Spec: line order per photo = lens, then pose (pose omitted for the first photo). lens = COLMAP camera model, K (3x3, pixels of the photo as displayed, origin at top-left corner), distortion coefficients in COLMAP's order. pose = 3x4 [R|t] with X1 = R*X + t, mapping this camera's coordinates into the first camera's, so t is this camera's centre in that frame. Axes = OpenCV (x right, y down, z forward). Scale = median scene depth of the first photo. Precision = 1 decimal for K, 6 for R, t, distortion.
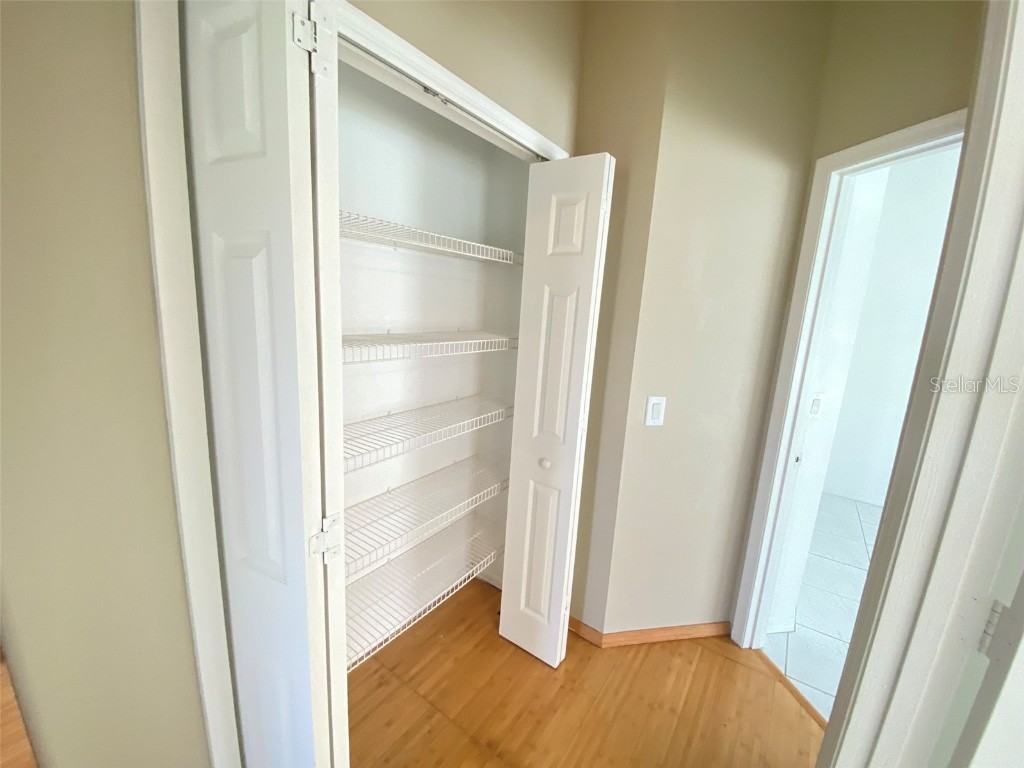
lens RADIAL K [[417.4, 0, 511.1], [0, 417.4, 382.5], [0, 0, 1]] dist [0.002220, -0.011276]
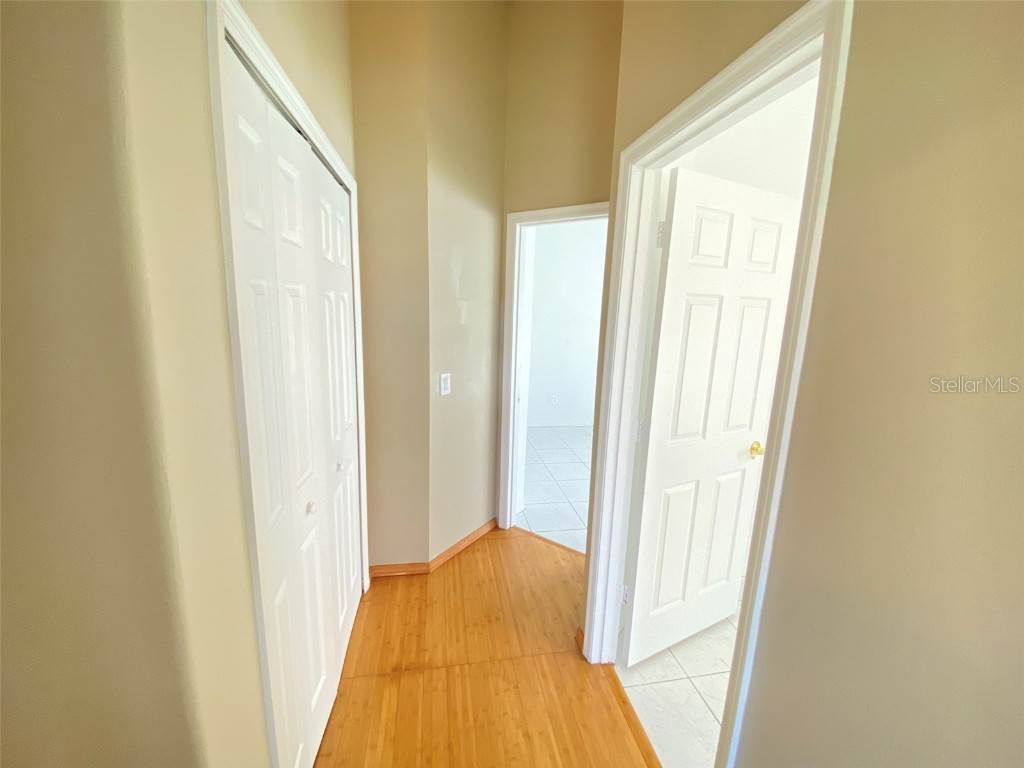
lens RADIAL K [[417.4, 0, 510.5], [0, 417.4, 384.0], [0, 0, 1]] dist [0.002220, -0.011276]
pose [[0.700018, -0.160761, 0.695795, -0.463495], [0.138318, 0.986404, 0.088747, -0.026324], [-0.700602, 0.034117, 0.712736, -0.134816]]
